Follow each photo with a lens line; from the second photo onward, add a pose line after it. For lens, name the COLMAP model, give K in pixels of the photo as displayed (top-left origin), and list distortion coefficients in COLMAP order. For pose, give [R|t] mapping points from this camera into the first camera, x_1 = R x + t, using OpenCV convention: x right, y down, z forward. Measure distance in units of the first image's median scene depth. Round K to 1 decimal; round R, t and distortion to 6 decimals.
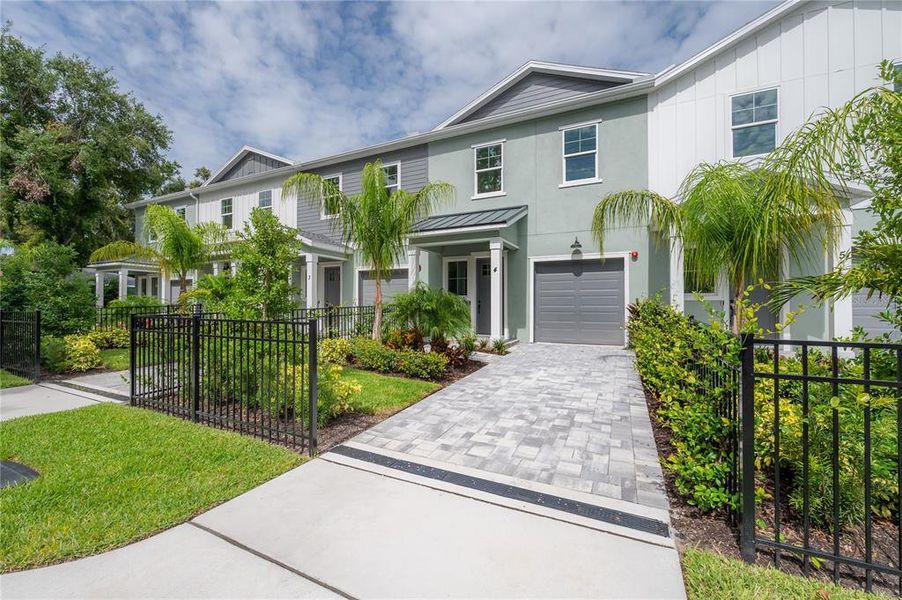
lens RADIAL K [[389.7, 0, 405.3], [0, 389.7, 301.4], [0, 0, 1]] dist [-0.003407, -0.000436]
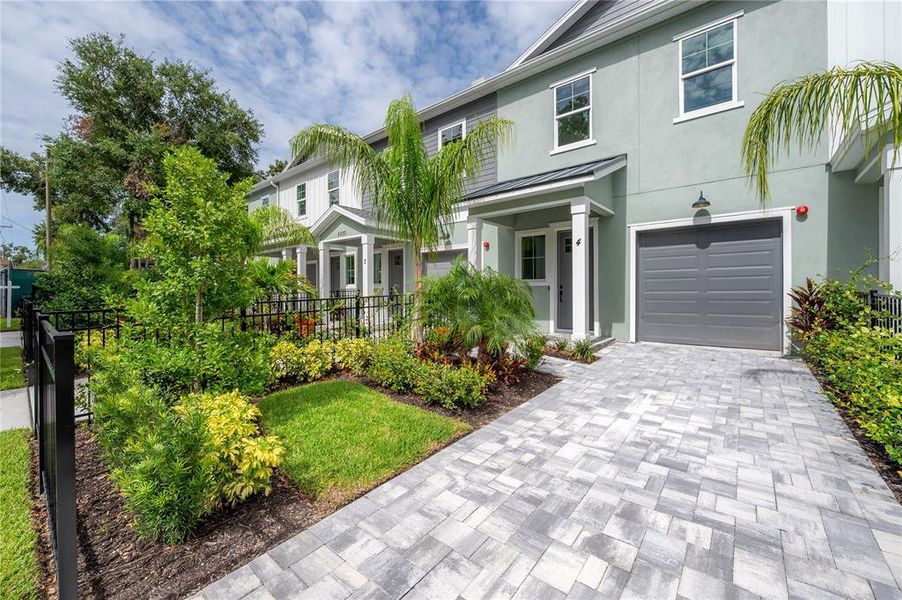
lens RADIAL K [[348.9, 0, 460.4], [0, 348.9, 293.0], [0, 0, 1]] dist [-0.000202, -0.000203]
pose [[0.987676, -0.009067, -0.156251, 0.100580], [0.011814, 0.999791, 0.016657, -0.000652], [0.156068, -0.018297, 0.987577, 0.285010]]
